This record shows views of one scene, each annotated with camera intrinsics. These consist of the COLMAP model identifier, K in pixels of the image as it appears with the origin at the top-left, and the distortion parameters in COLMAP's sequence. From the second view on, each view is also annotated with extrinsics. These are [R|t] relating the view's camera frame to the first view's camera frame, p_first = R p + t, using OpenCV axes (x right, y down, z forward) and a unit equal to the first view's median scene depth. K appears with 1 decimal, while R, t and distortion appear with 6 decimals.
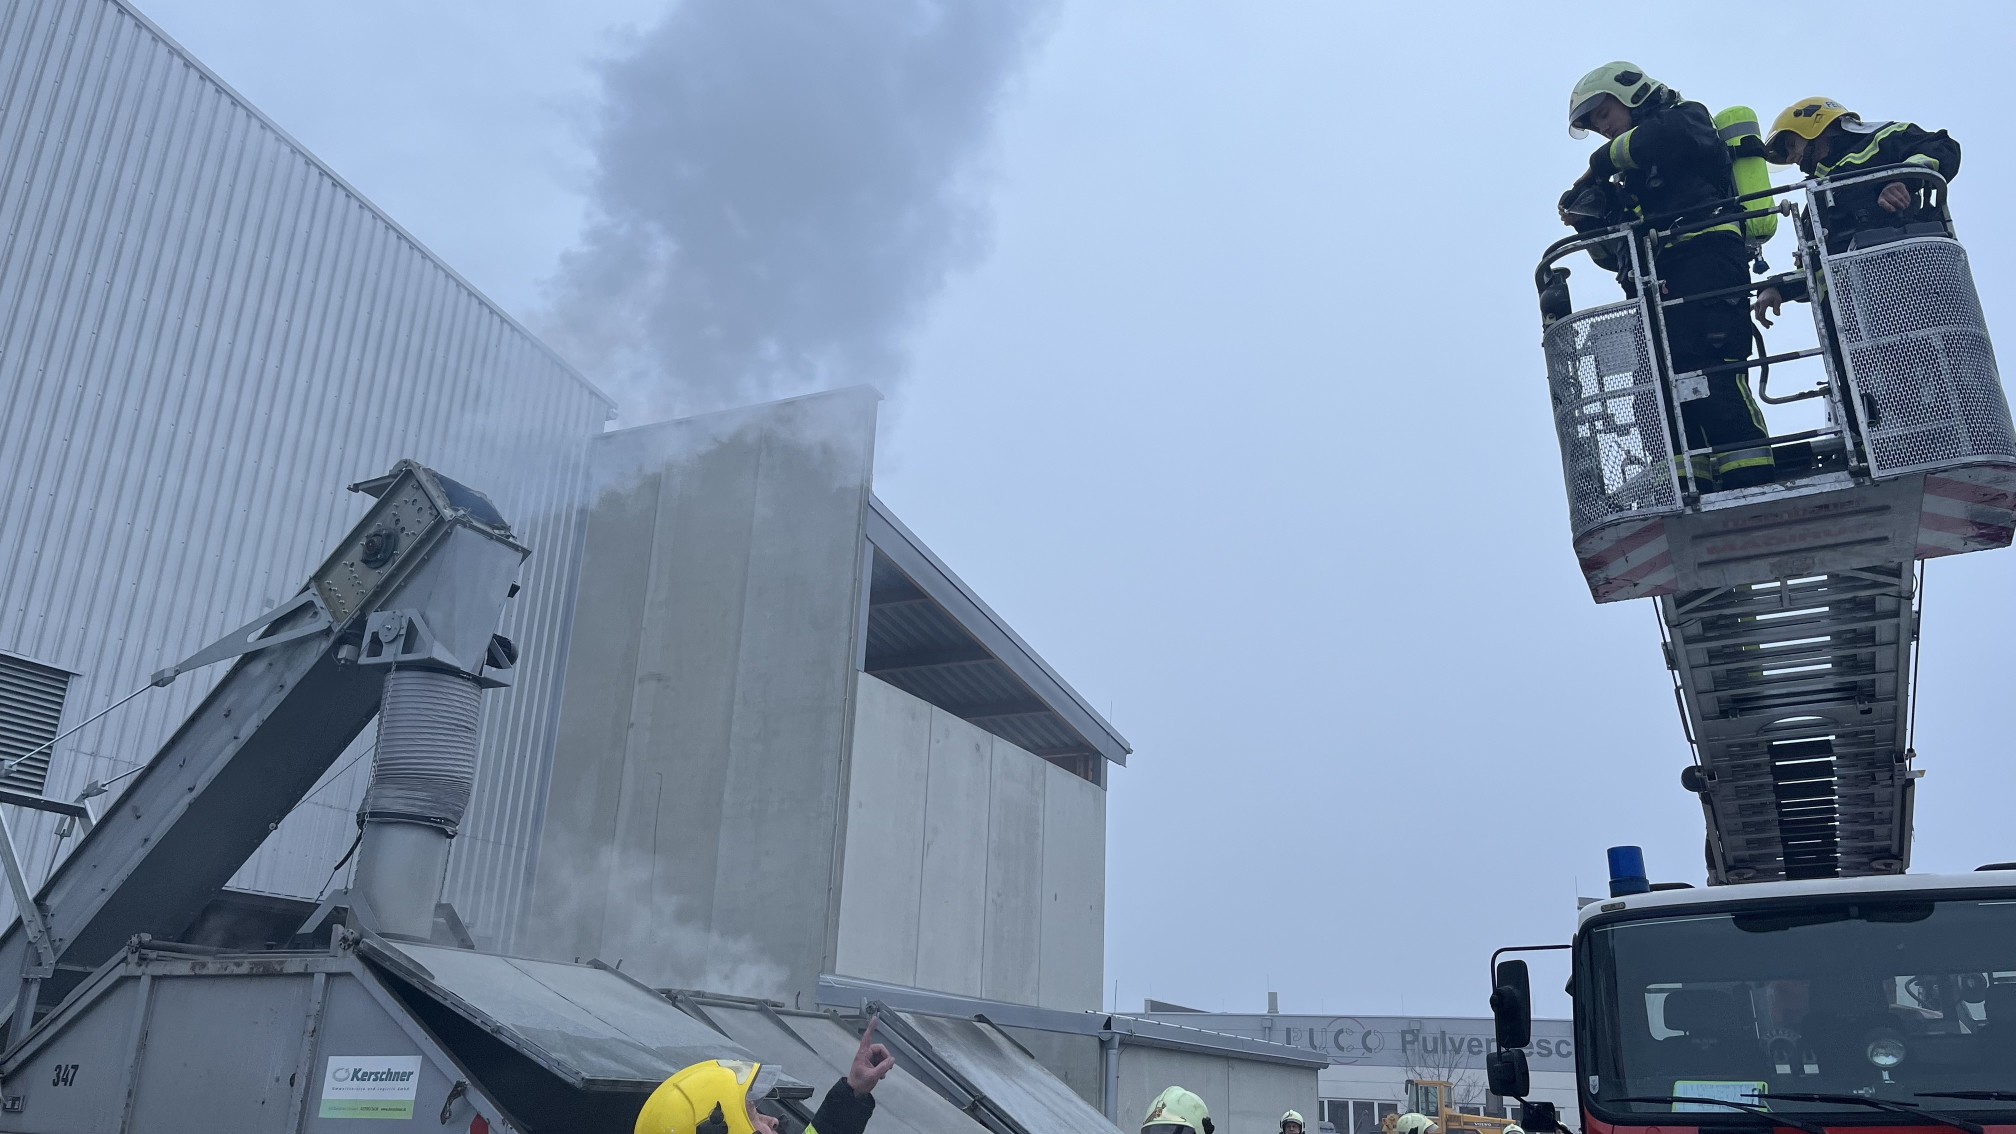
lens RADIAL K [[1512.9, 0, 1005.7], [0, 1512.9, 578.7], [0, 0, 1]] dist [0.071066, -0.102048]
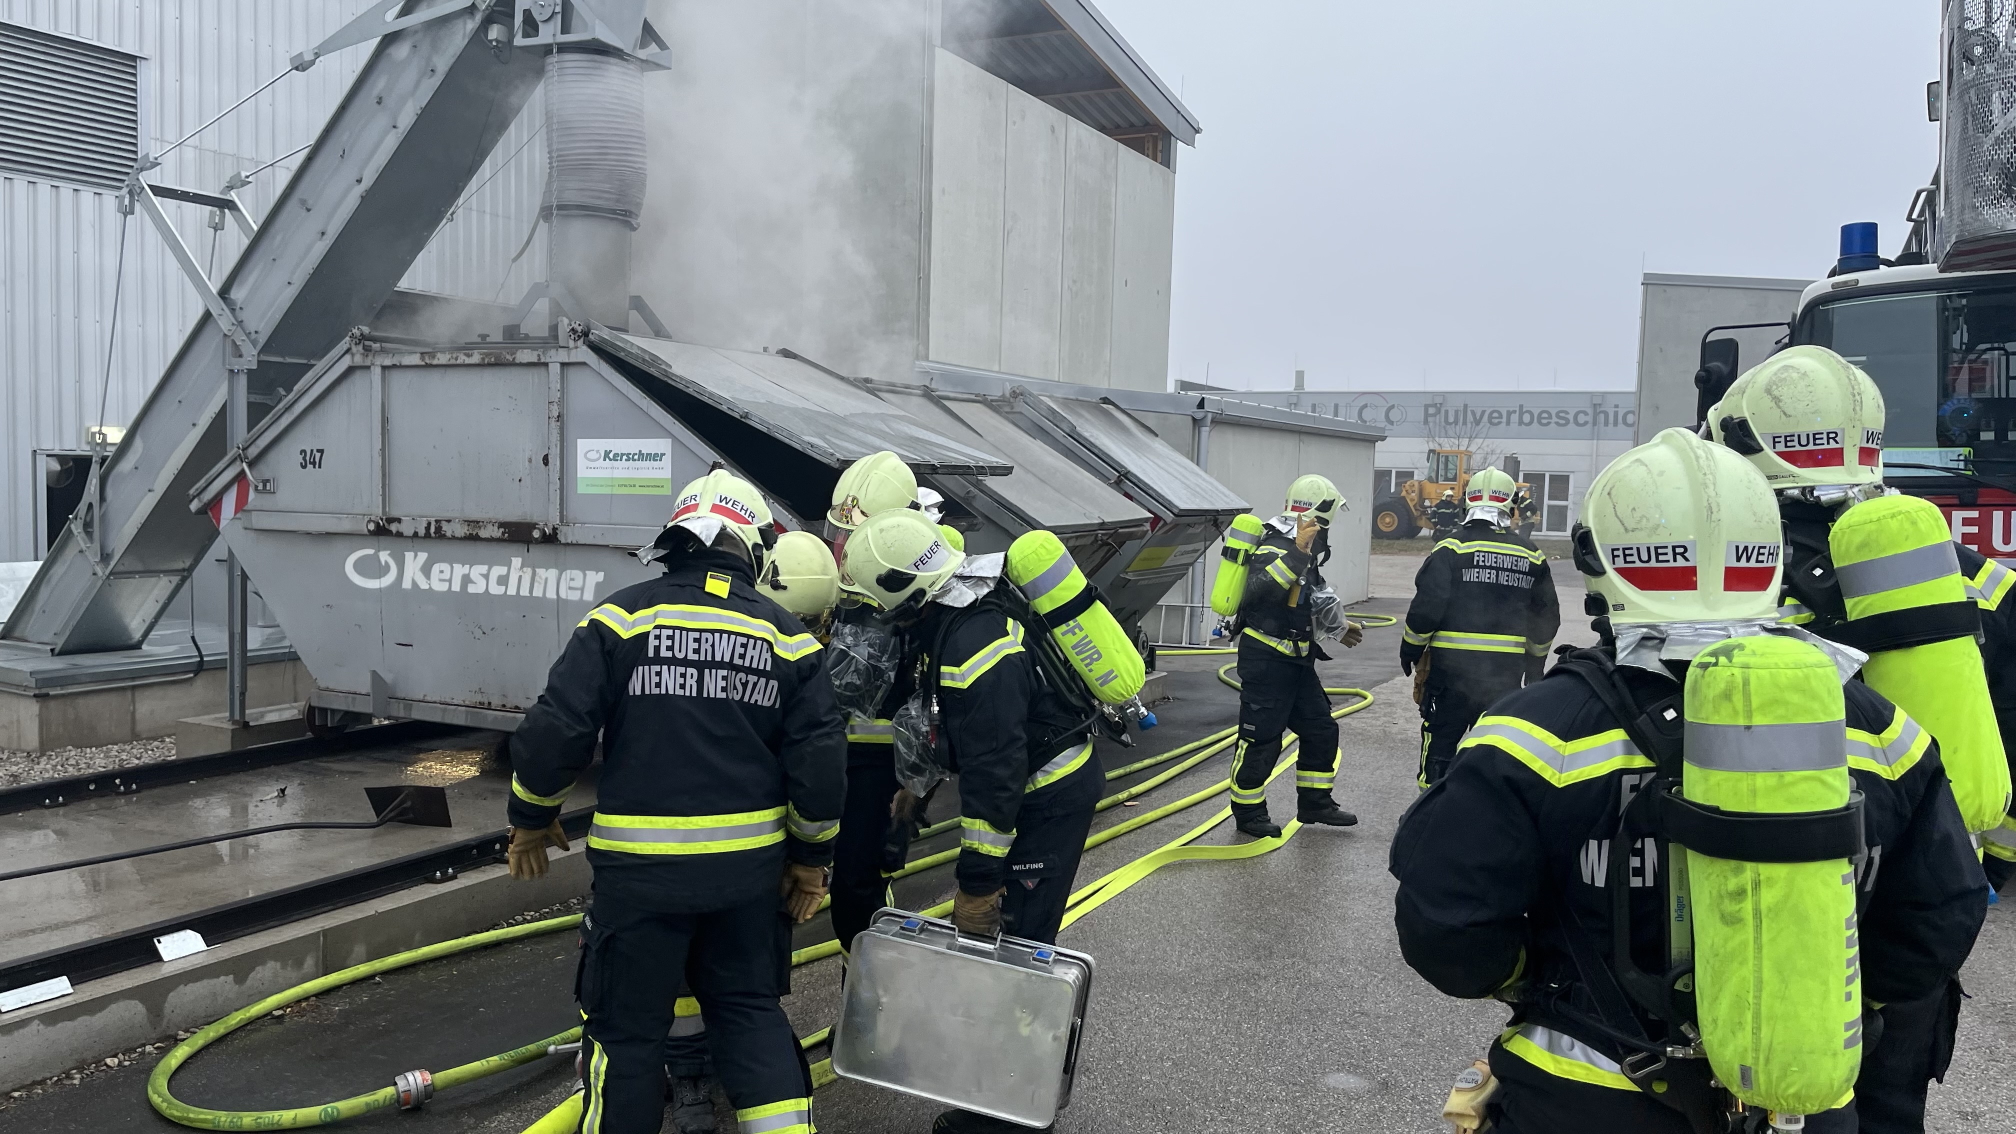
lens RADIAL K [[1512.9, 0, 1005.7], [0, 1512.9, 578.7], [0, 0, 1]] dist [0.071066, -0.102048]
pose [[0.999909, -0.009310, -0.009764, -0.104346], [0.012375, 0.921164, 0.388977, -0.004938], [0.005372, -0.389063, 0.921196, -0.007977]]
